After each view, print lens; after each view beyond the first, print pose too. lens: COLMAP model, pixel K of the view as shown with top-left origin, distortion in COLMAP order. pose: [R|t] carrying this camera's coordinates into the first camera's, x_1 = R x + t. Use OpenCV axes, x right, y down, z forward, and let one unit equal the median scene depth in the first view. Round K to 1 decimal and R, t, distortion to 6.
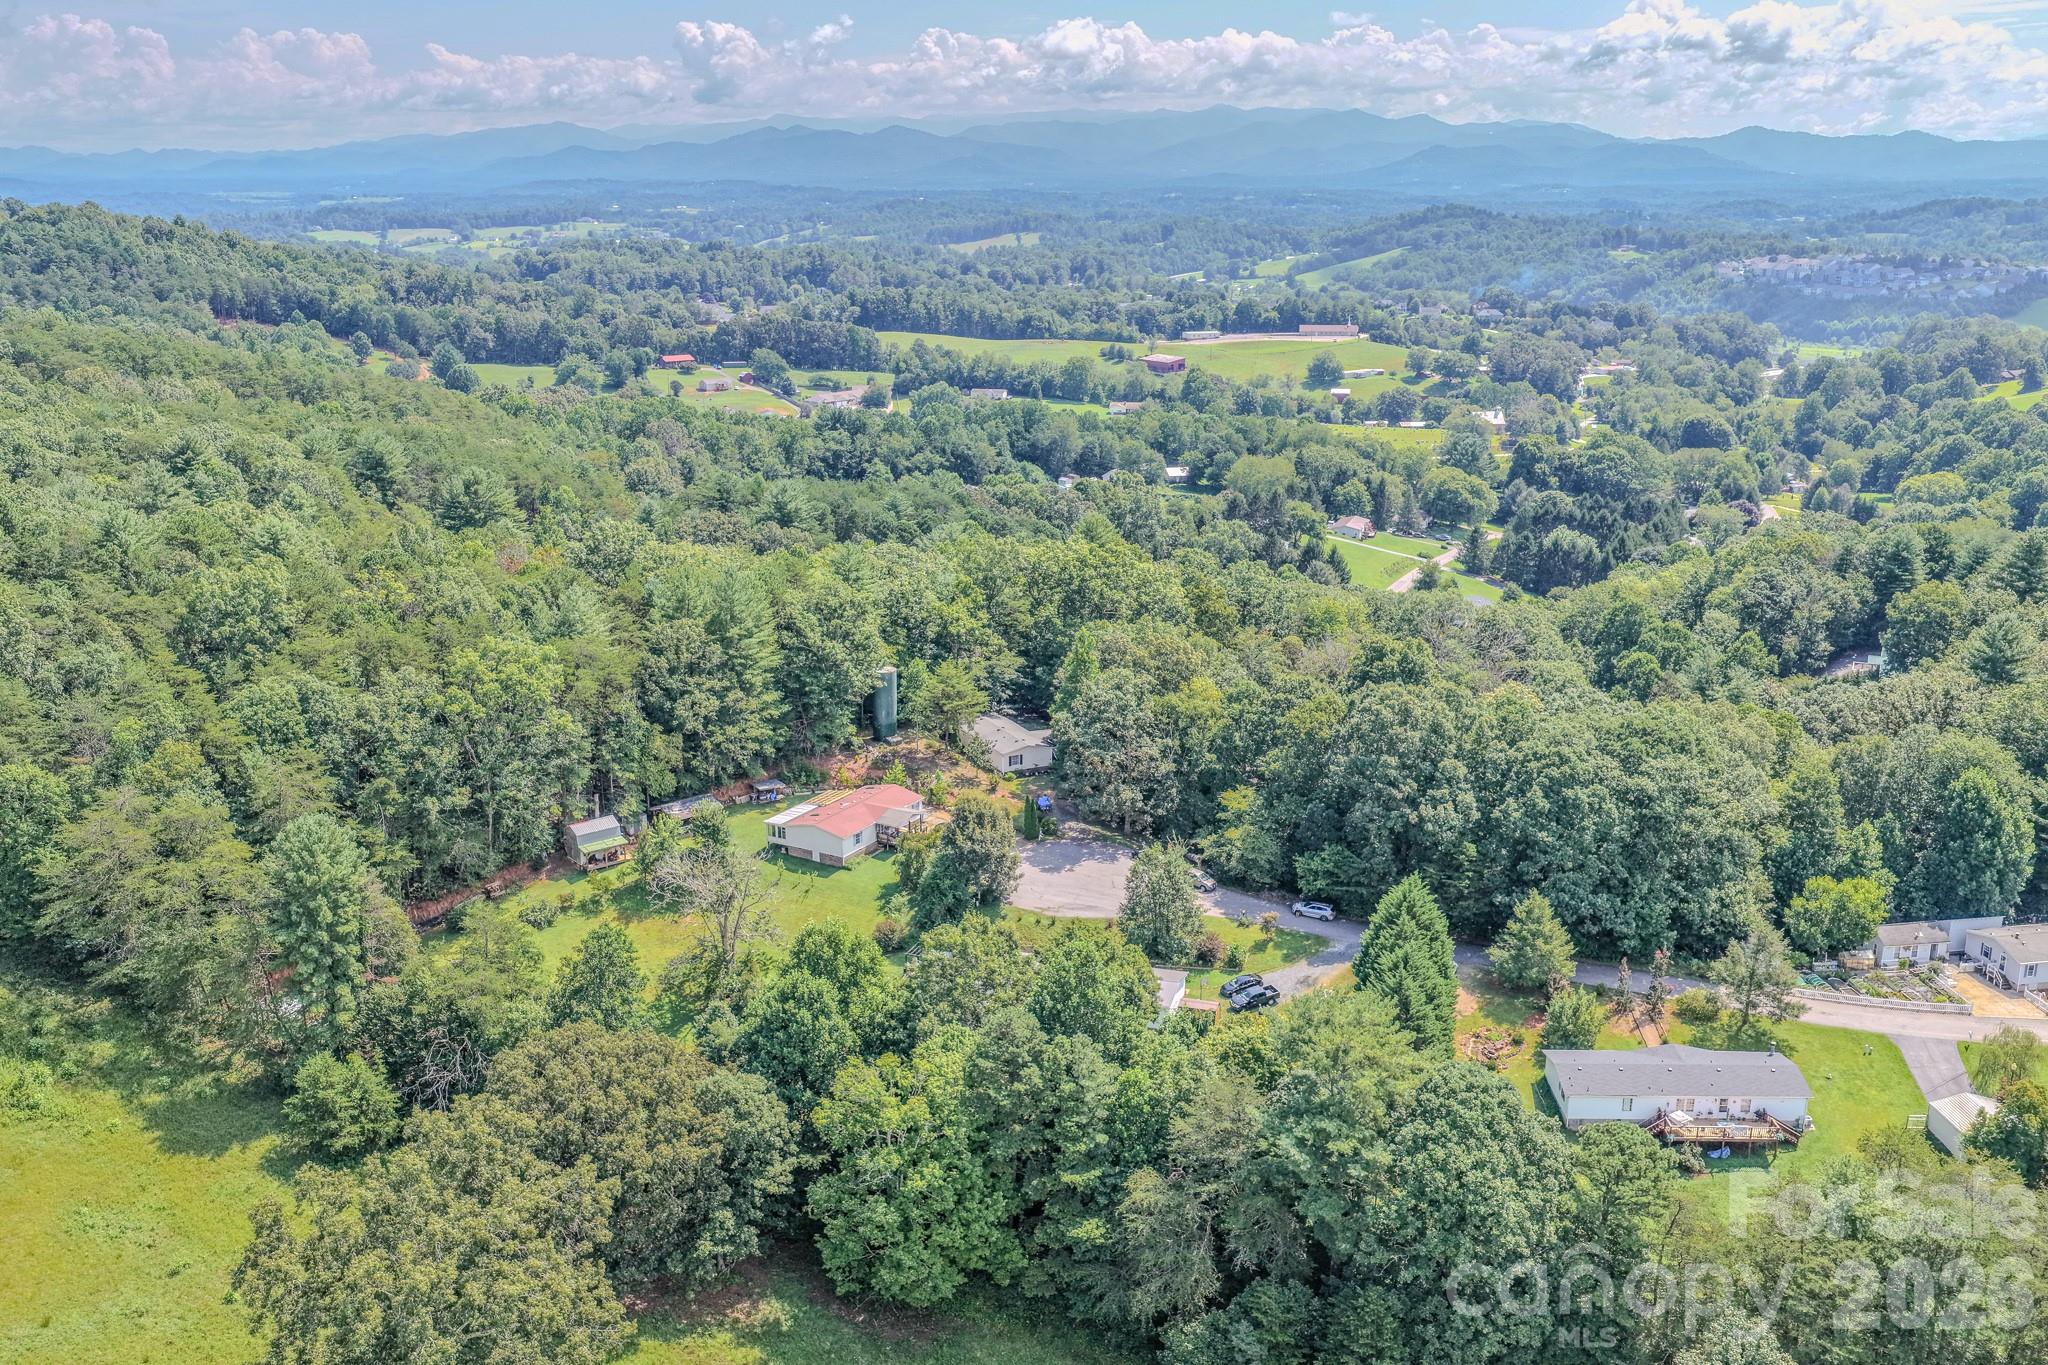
lens RADIAL K [[1802.6, 0, 1006.9], [0, 1802.6, 687.4], [0, 0, 1]] dist [-0.008425, 0.019931]
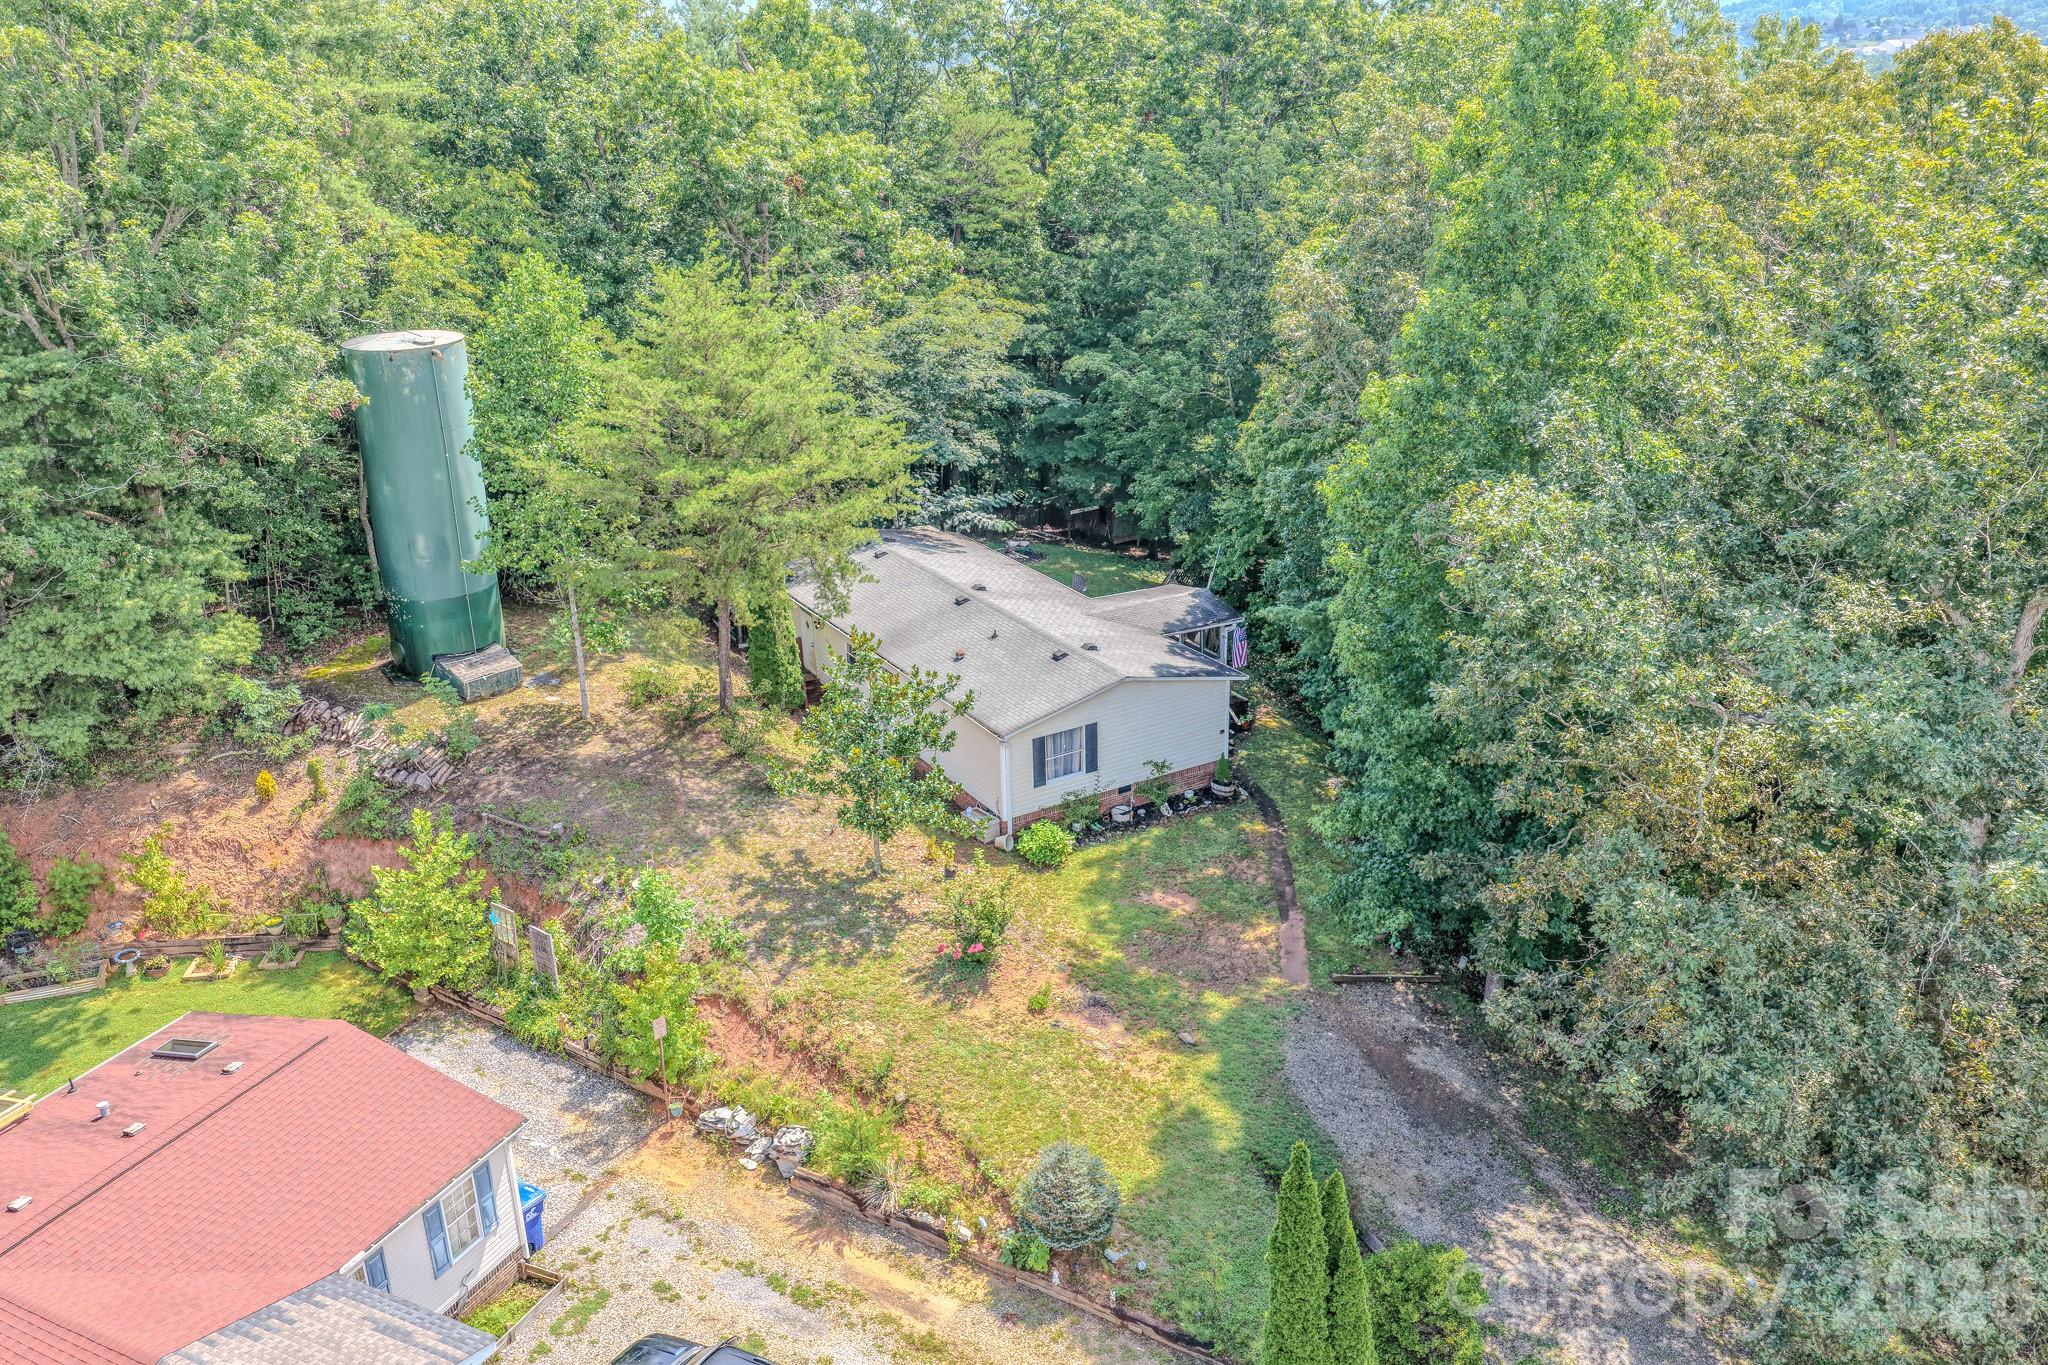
lens RADIAL K [[1720.6, 0, 1018.9], [0, 1720.6, 691.7], [0, 0, 1]] dist [-0.011248, -0.002635]
pose [[0.996005, -0.053895, 0.071197, -0.012665], [0.046008, 0.993073, 0.108121, 0.011745], [-0.076531, -0.104413, 0.991585, 0.756096]]
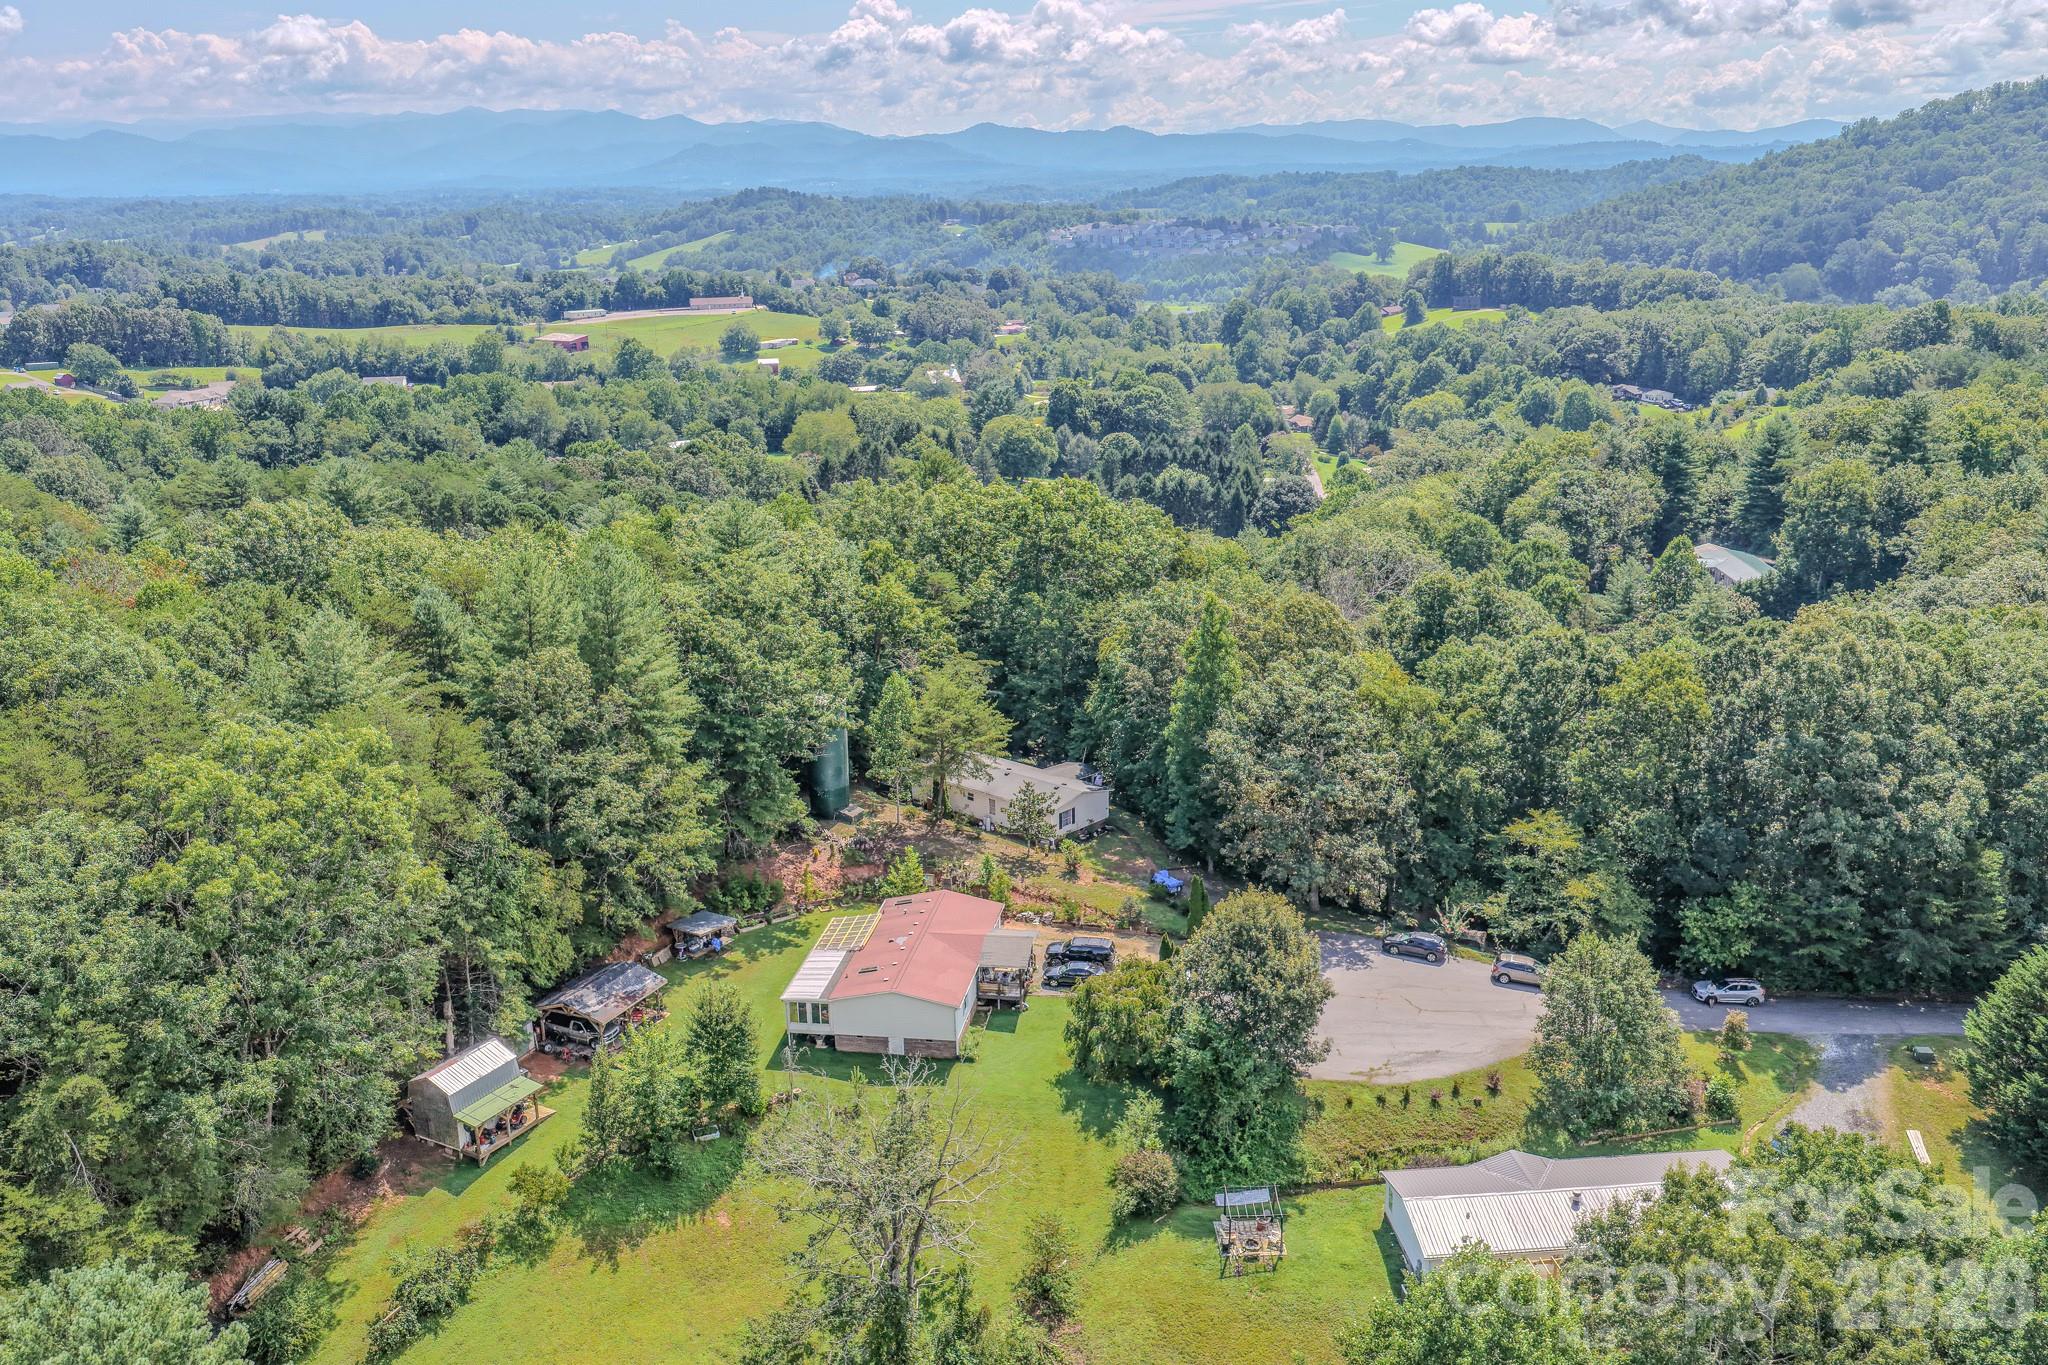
lens RADIAL K [[1802.6, 0, 1006.9], [0, 1802.6, 687.4], [0, 0, 1]] dist [-0.008425, 0.019931]
pose [[0.927825, -0.117638, 0.353980, -0.214900], [0.116908, 0.992864, 0.023530, -0.020333], [-0.354222, 0.019552, 0.934957, 0.391992]]
